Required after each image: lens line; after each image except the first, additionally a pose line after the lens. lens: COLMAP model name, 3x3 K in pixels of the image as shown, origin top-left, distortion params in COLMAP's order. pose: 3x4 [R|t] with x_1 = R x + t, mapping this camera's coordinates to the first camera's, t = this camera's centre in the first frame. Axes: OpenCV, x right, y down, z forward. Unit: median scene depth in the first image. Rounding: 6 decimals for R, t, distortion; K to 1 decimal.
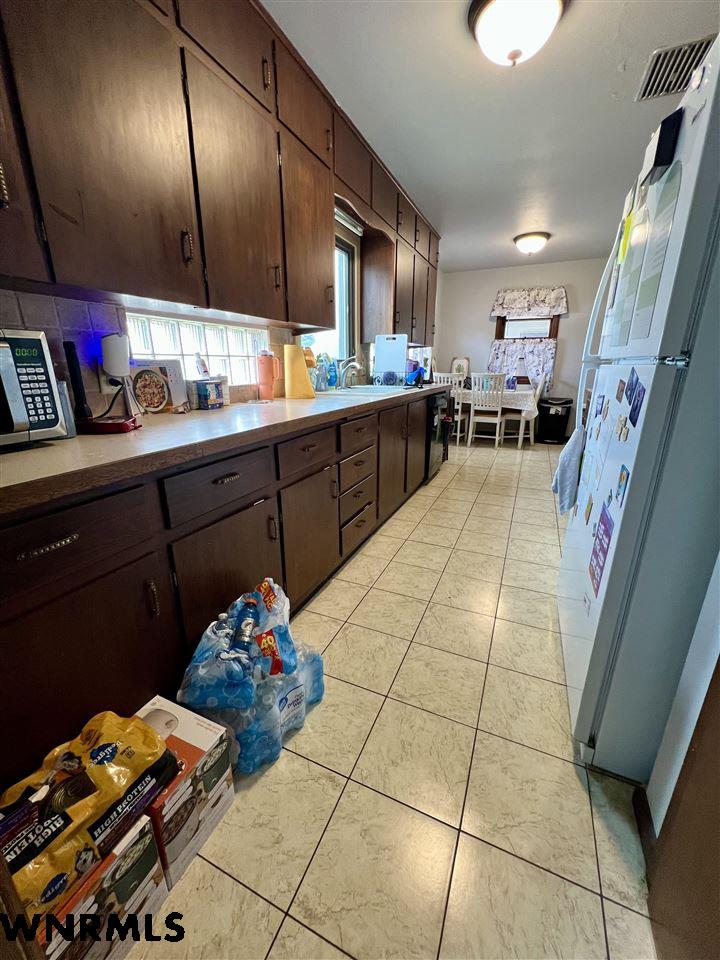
lens RADIAL K [[384.6, 0, 356.2], [0, 384.6, 481.1], [0, 0, 1]] dist [-0.003298, -0.000108]
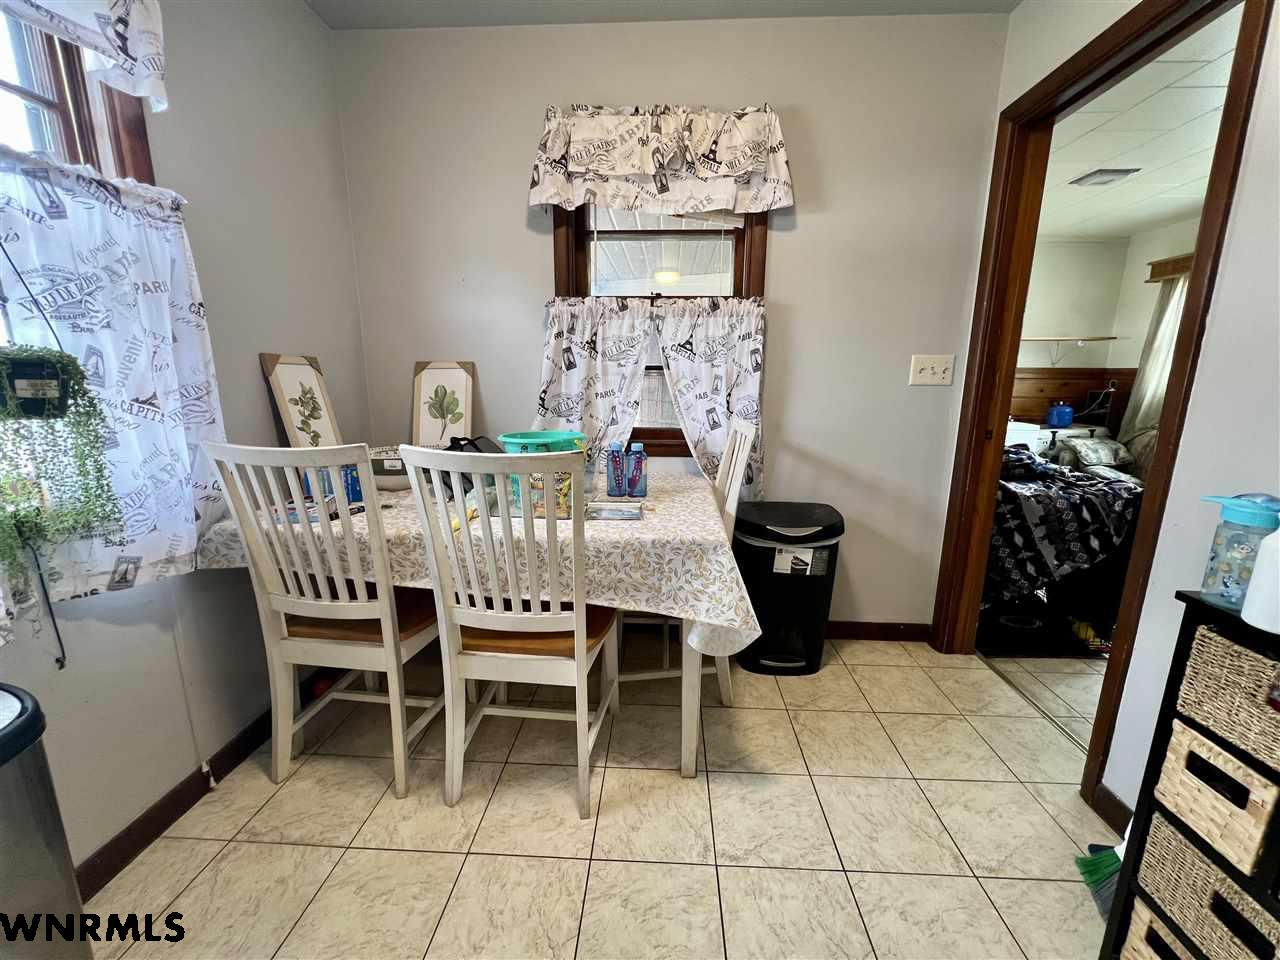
lens RADIAL K [[512.7, 0, 646.4], [0, 512.7, 482.8], [0, 0, 1]] dist [-0.003298, -0.000108]
pose [[0.929580, -0.066293, 0.362611, 0.293512], [0.099542, 0.992295, -0.073772, -0.216542], [-0.354926, 0.104672, 0.929016, 0.686491]]
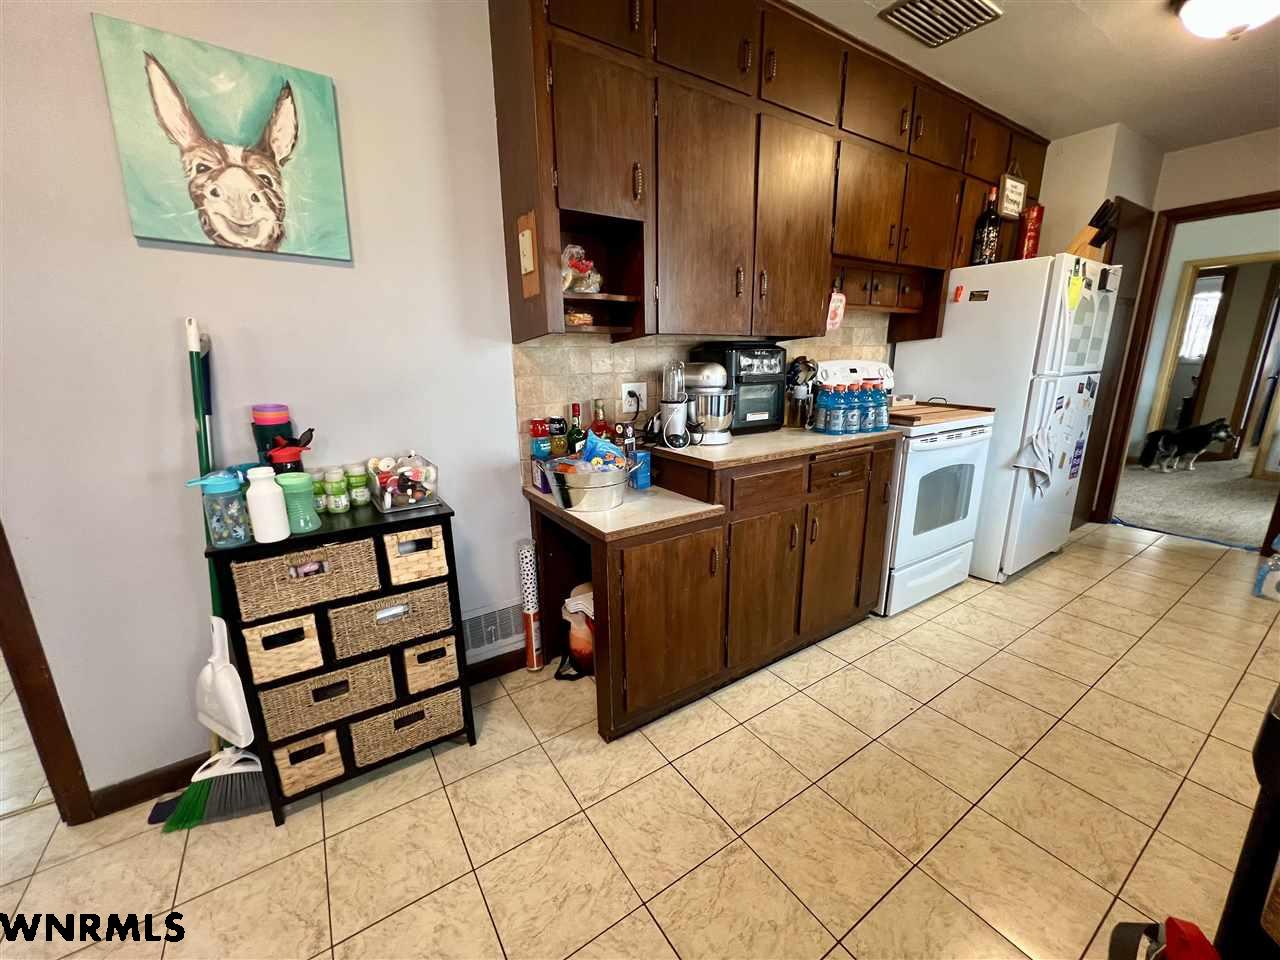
lens RADIAL K [[512.7, 0, 647.5], [0, 512.7, 484.1], [0, 0, 1]] dist [-0.003298, -0.000108]
pose [[-0.848816, -0.125877, 0.513485, 0.113057], [0.158130, 0.866334, 0.473773, -0.397556], [-0.504486, 0.483343, -0.715453, 1.101641]]
